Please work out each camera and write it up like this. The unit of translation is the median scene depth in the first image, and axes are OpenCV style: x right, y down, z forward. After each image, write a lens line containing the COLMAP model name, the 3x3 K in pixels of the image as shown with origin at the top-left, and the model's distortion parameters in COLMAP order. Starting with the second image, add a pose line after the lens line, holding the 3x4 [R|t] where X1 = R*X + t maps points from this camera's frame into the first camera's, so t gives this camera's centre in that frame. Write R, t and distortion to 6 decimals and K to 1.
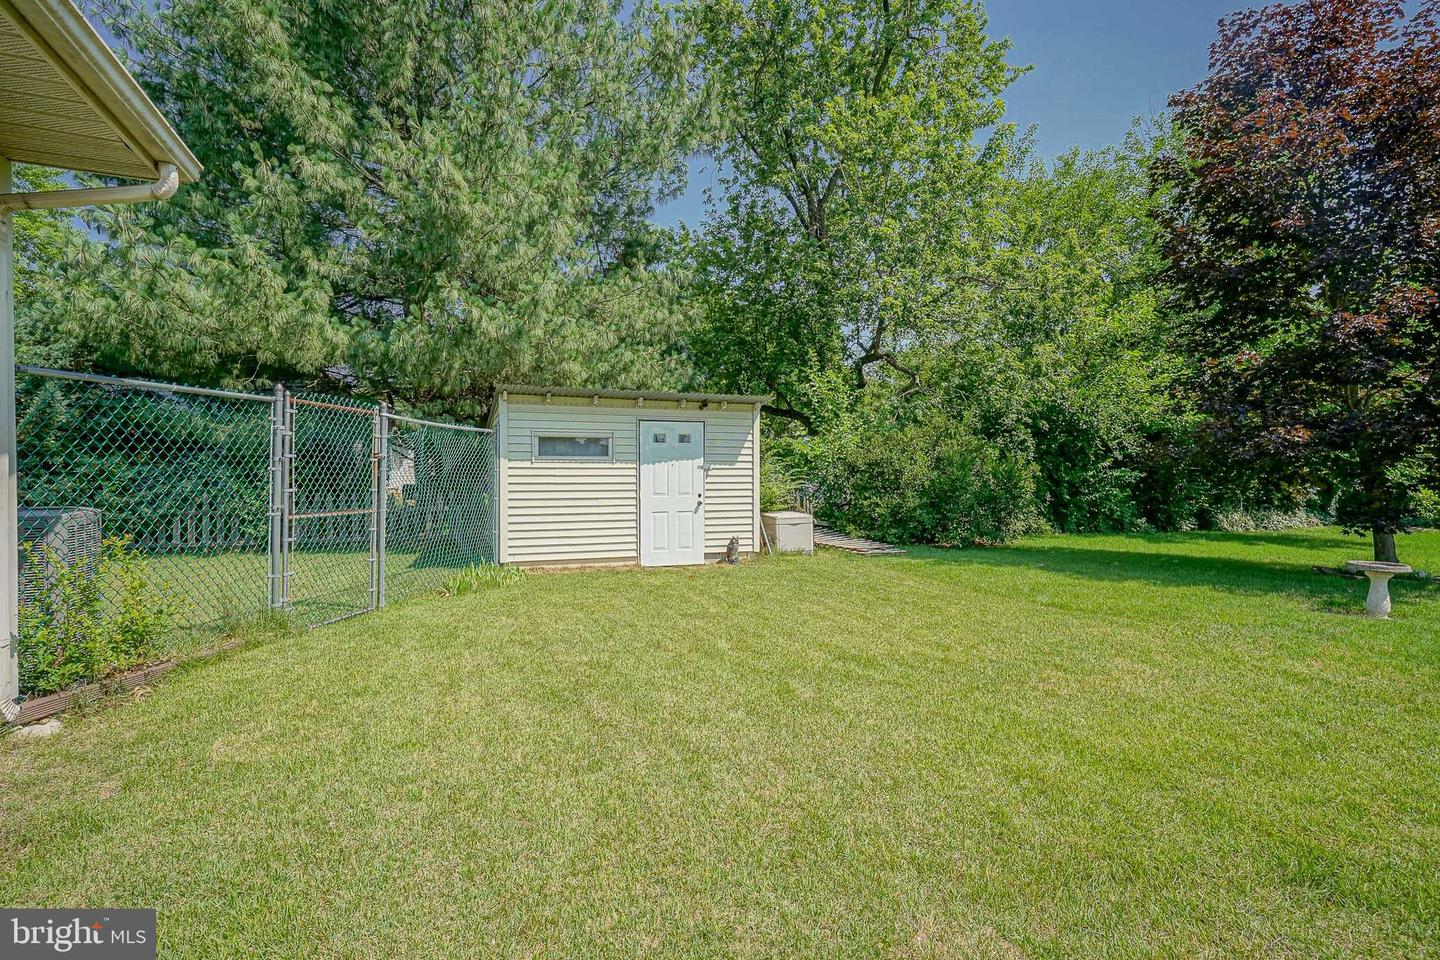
lens RADIAL K [[686.1, 0, 720.0], [0, 686.1, 480.0], [0, 0, 1]] dist [0.001159, 0.000280]
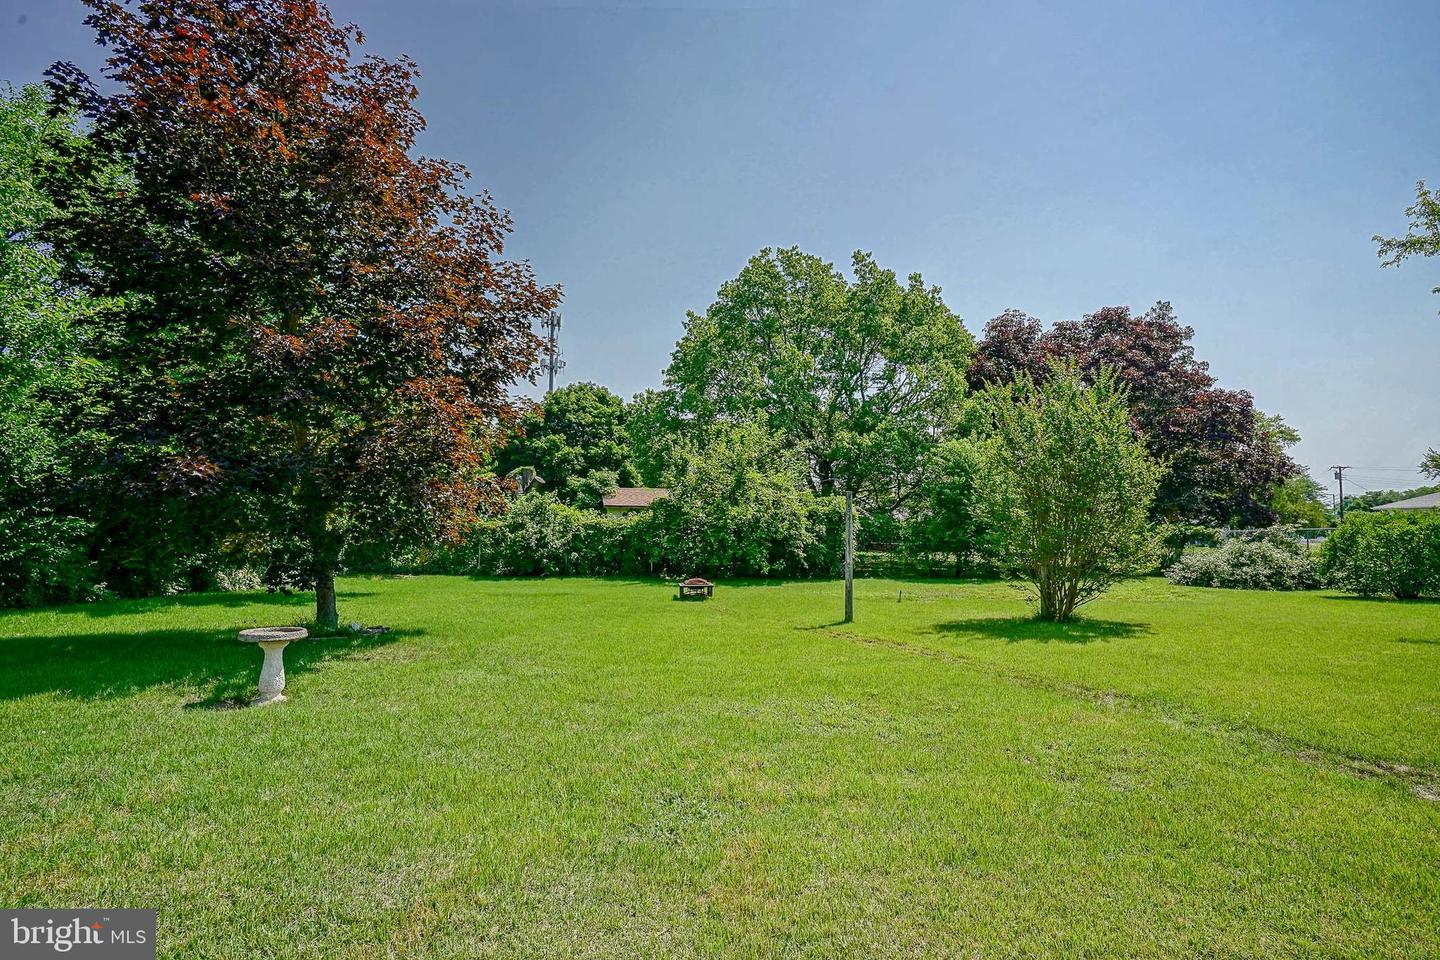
lens RADIAL K [[700.6, 0, 720.0], [0, 700.6, 480.0], [0, 0, 1]] dist [0.001151, 0.000553]
pose [[0.380702, 0.070235, 0.922027, 0.176823], [0.002538, 0.997028, -0.076996, 0.004055], [-0.924694, 0.031652, 0.379392, 0.087733]]
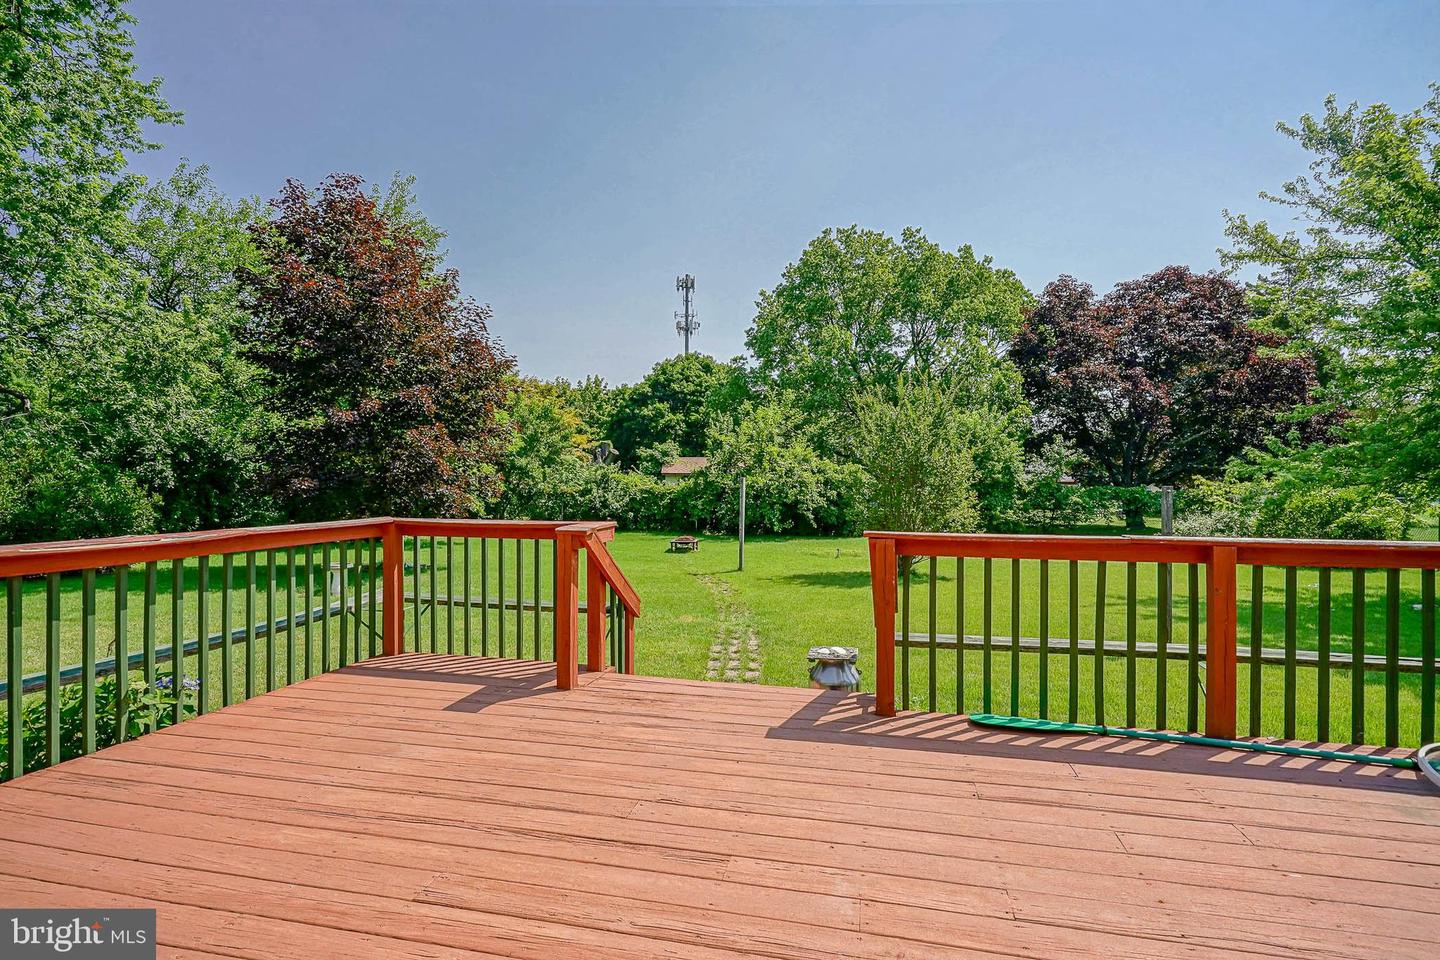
lens RADIAL K [[707.8, 0, 722.4], [0, 707.8, 485.4], [0, 0, 1]] dist [0.001372, 0.000469]
pose [[0.574329, -0.002679, 0.818620, 0.037520], [0.003568, 0.999993, 0.000769, -0.031670], [-0.818617, 0.002479, 0.574334, -0.353328]]
